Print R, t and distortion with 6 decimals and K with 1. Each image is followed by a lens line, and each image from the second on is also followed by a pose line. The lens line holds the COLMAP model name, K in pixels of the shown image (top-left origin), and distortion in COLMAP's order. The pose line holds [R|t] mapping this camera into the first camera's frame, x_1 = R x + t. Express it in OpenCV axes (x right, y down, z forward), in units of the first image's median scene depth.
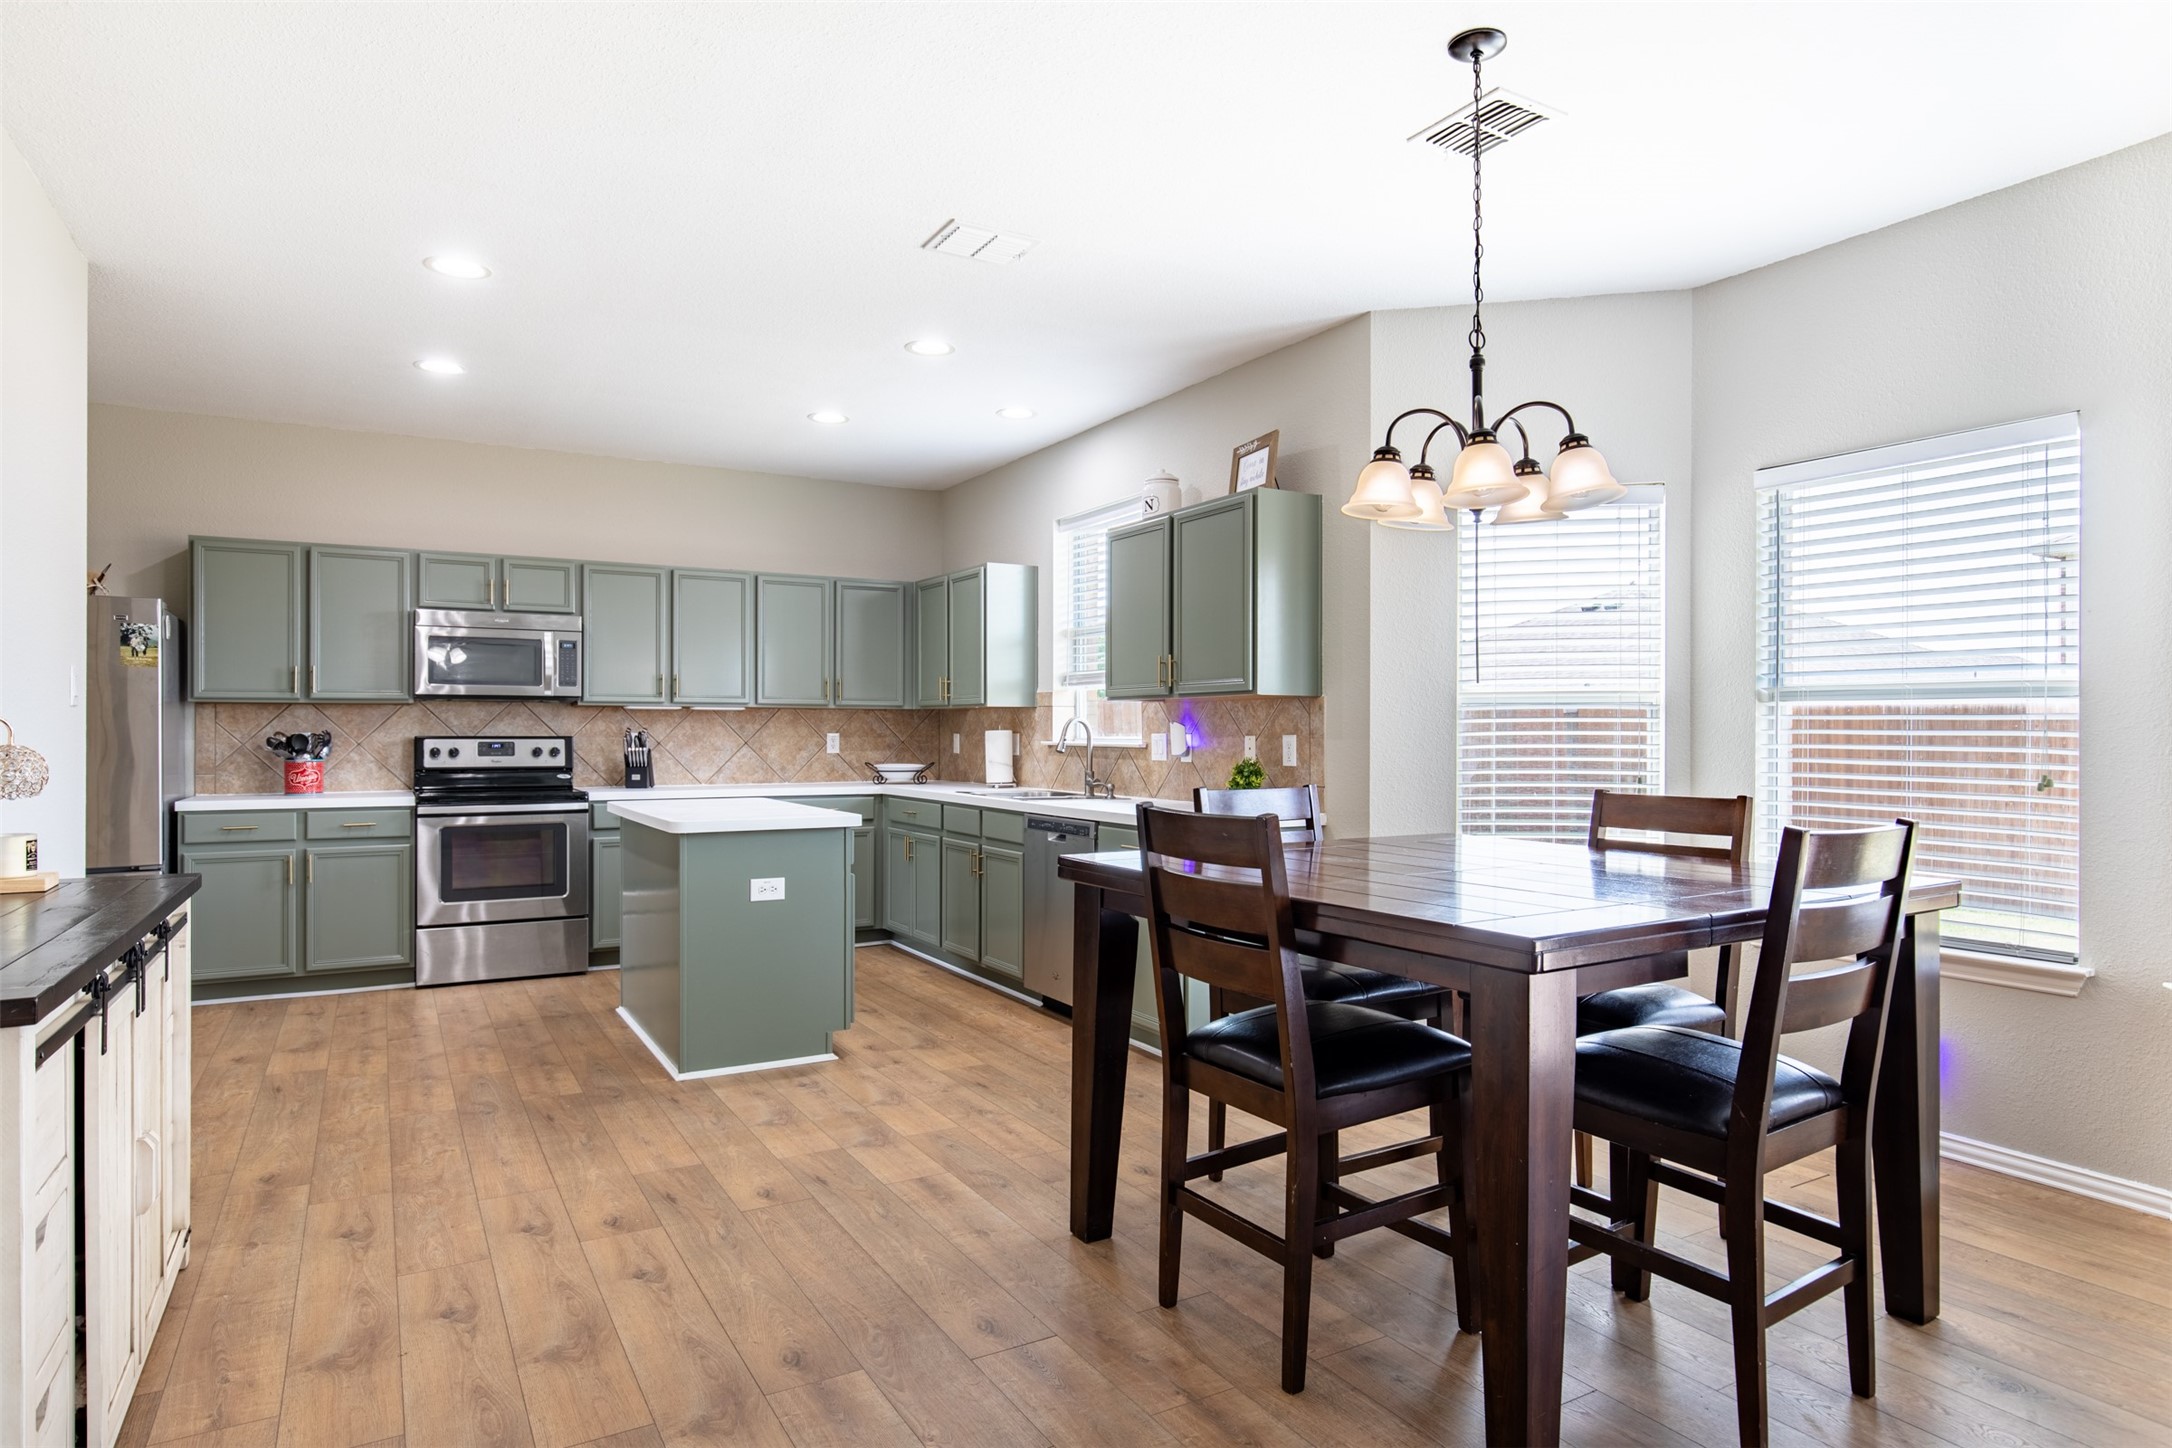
lens RADIAL K [[1227.9, 0, 1091.5], [0, 1227.9, 739.9], [0, 0, 1]] dist [-0.013354, 0.000453]
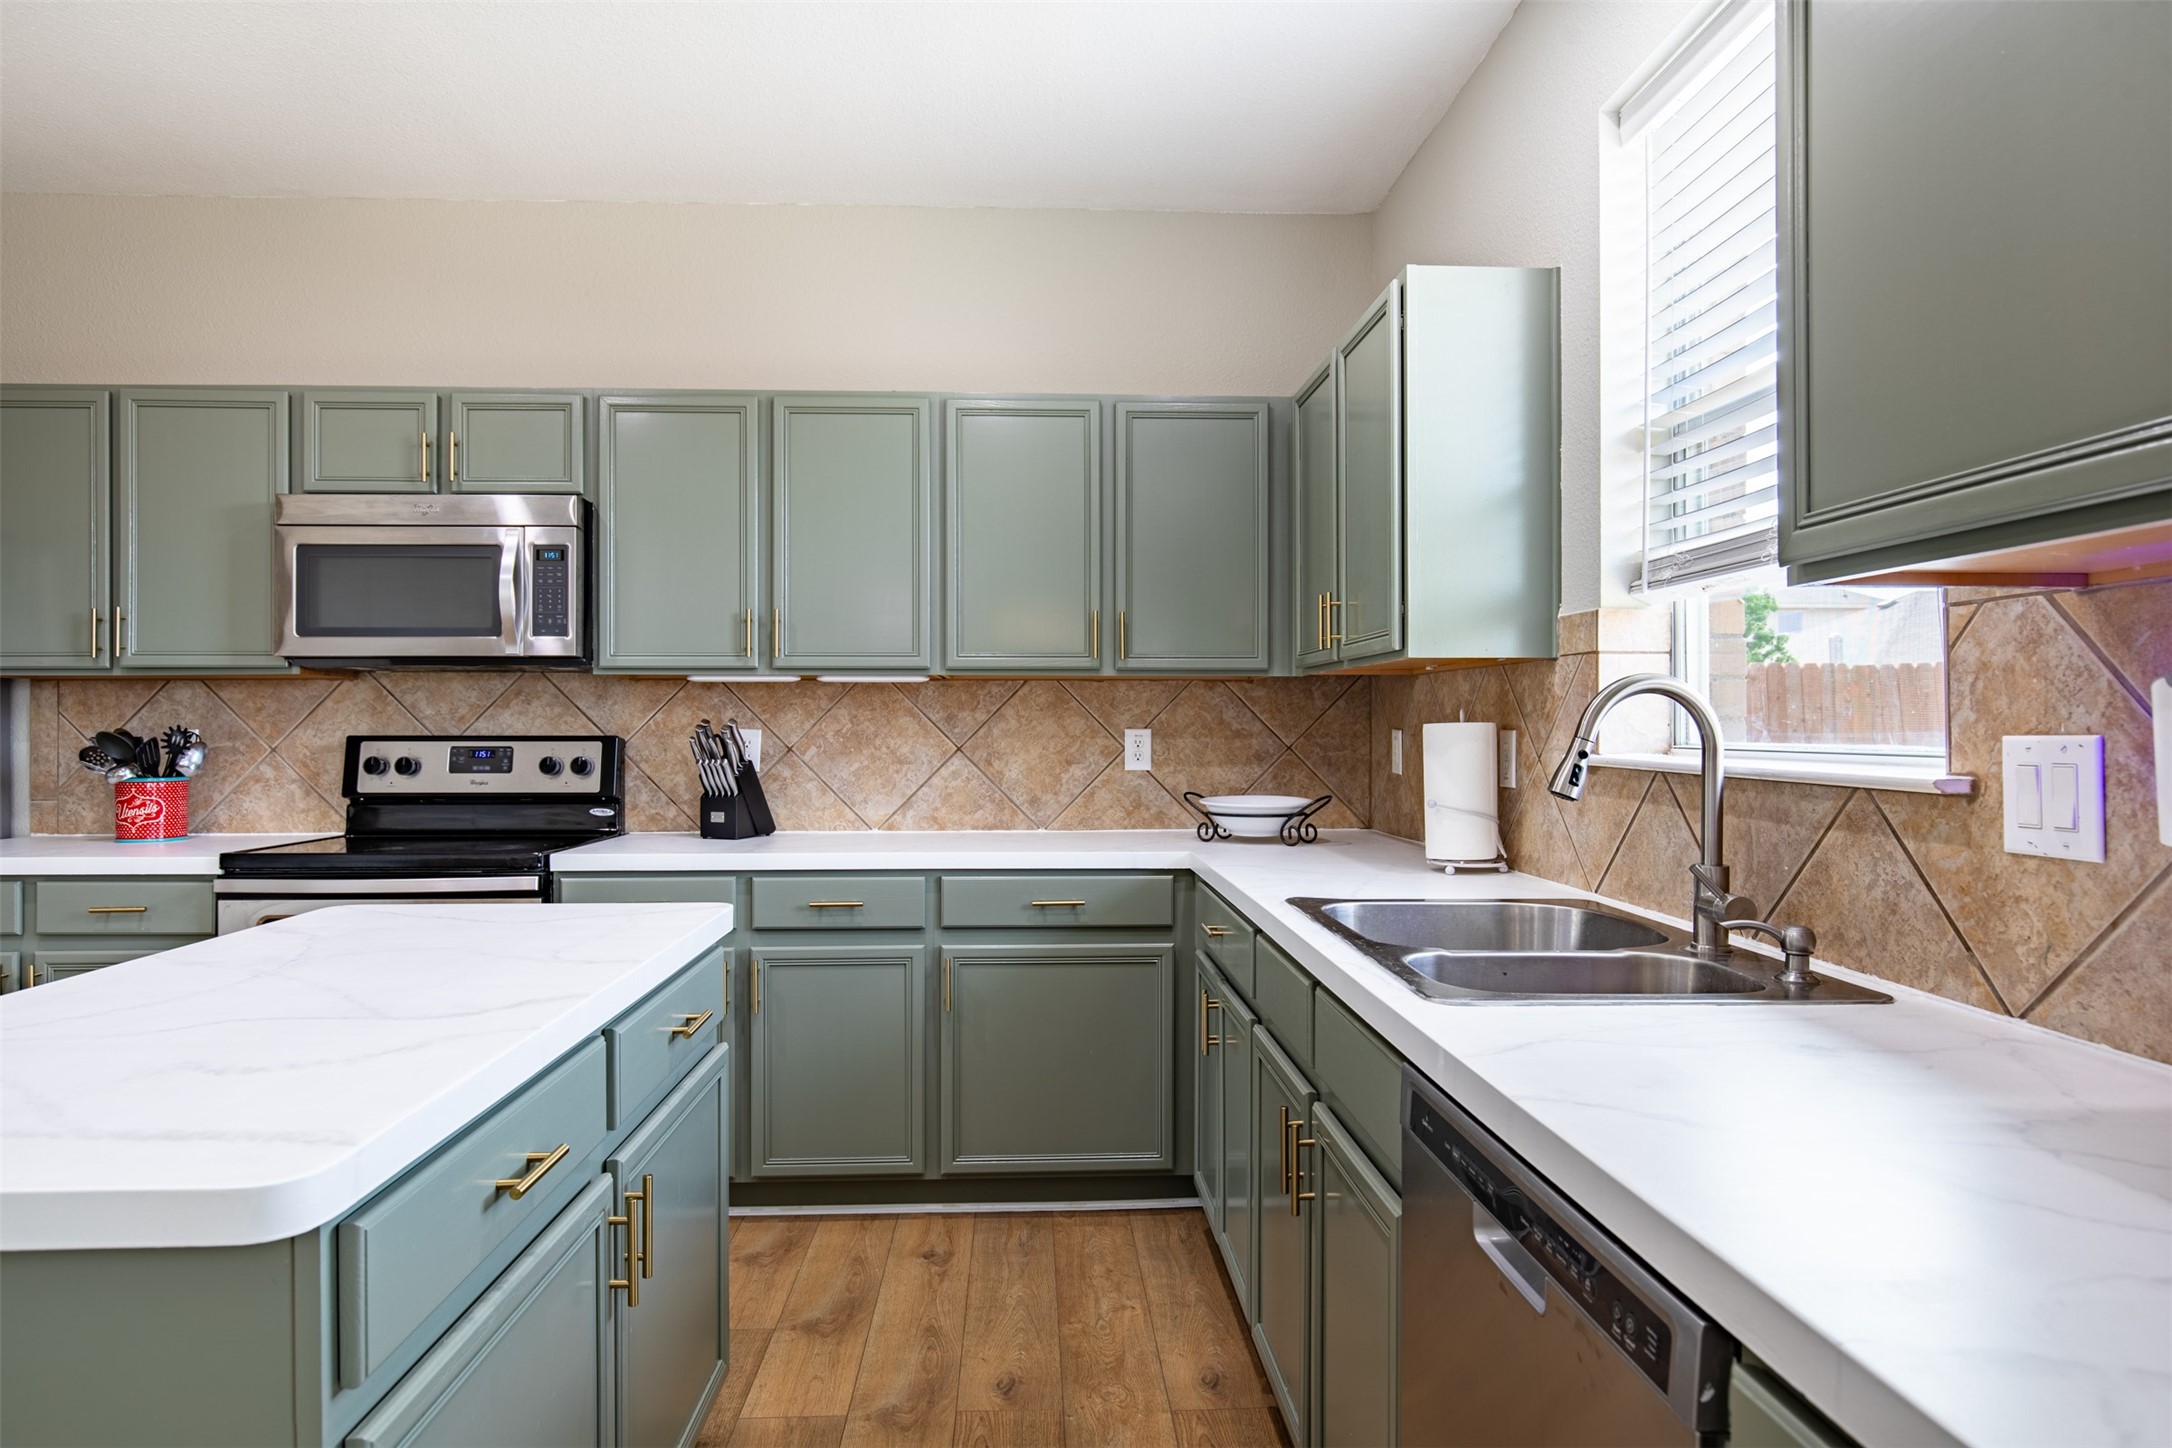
lens RADIAL K [[1275.5, 0, 1086.3], [0, 1275.5, 725.0], [0, 0, 1]] dist [-0.008828, -0.001706]
pose [[0.886887, -0.001818, -0.461983, 0.006379], [-0.000978, 0.999983, -0.005812, -0.005319], [0.461985, 0.005607, 0.886870, 0.696563]]
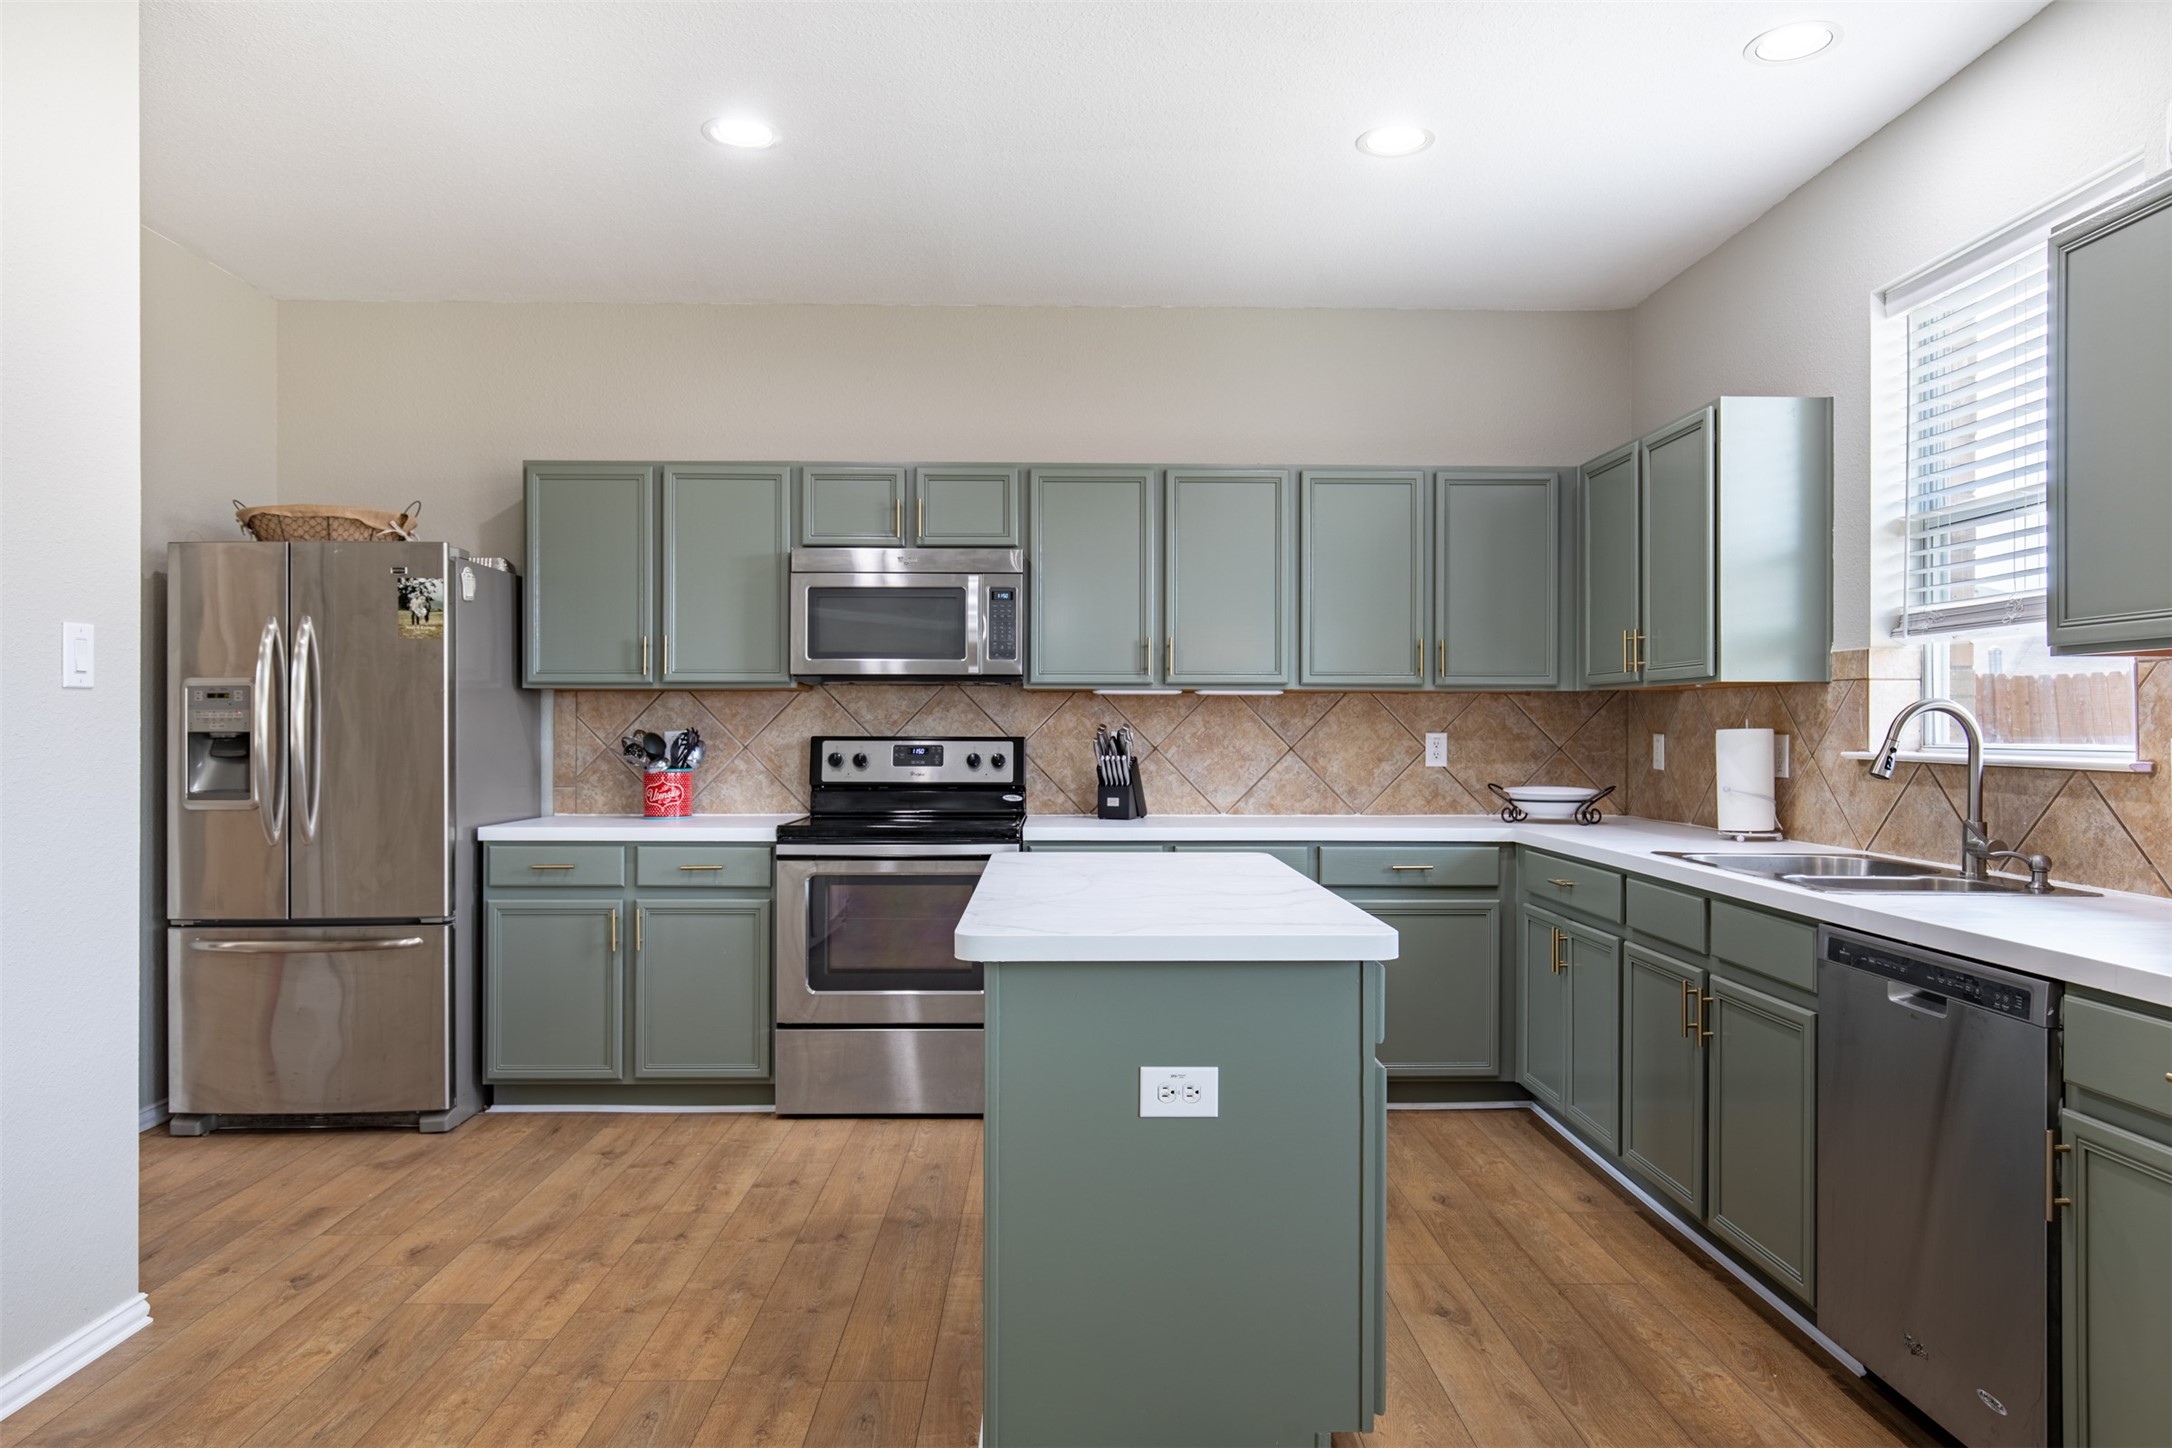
lens RADIAL K [[1384.7, 0, 1091.7], [0, 1384.7, 724.8], [0, 0, 1]] dist [-0.003313, 0.004568]
pose [[0.874314, -0.000228, -0.485360, -0.039187], [-0.004275, 0.999957, -0.008171, -0.004093], [0.485341, 0.009219, 0.874276, 0.424984]]
